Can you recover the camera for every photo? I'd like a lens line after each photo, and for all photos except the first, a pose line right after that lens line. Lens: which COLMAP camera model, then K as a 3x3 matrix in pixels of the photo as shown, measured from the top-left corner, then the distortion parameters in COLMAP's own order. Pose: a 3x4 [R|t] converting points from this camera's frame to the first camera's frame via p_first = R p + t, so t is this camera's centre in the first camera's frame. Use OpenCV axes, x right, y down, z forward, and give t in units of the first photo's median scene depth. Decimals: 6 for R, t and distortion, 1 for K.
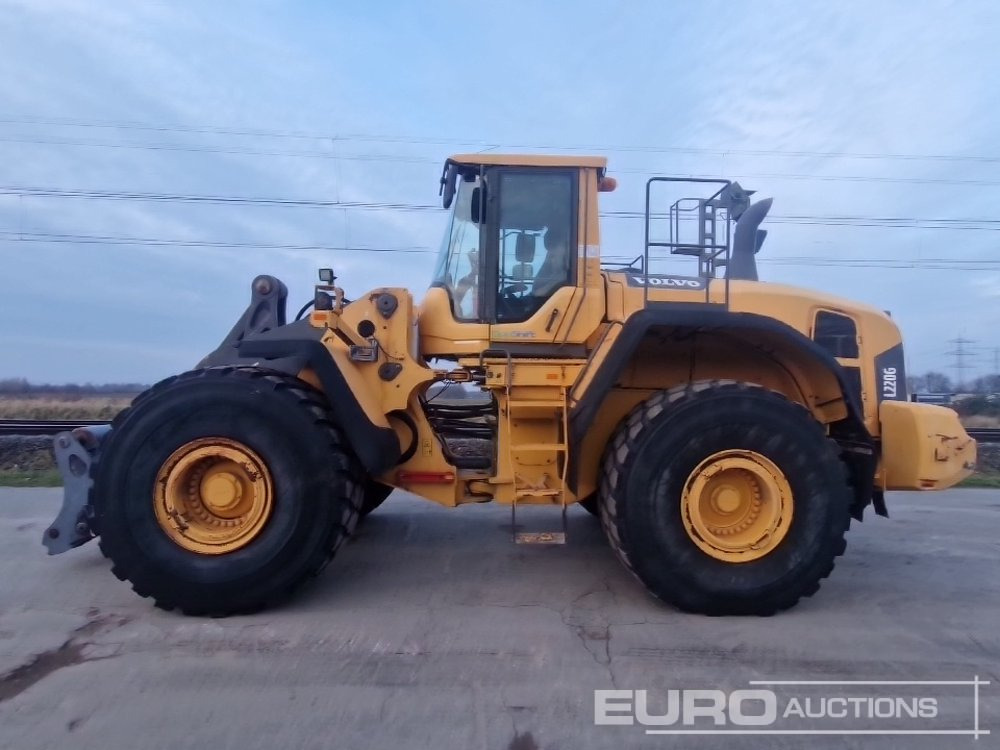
lens RADIAL K [[551.0, 0, 493.0], [0, 551.0, 371.3], [0, 0, 1]] dist [0.010646, -0.000727]
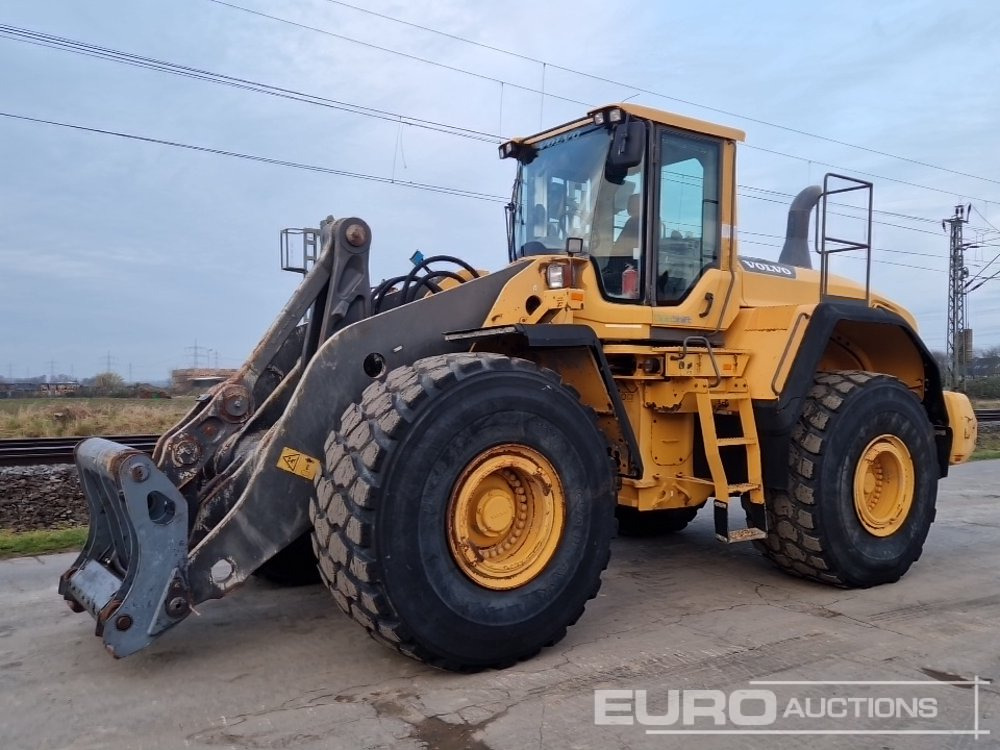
lens RADIAL K [[883.0, 0, 495.9], [0, 883.0, 385.0], [0, 0, 1]] dist [0.081102, -0.056838]
pose [[0.833809, -0.010043, 0.551961, -1.185967], [-0.018087, 0.998801, 0.045498, -0.025010], [-0.551756, -0.047920, 0.832628, -0.052141]]
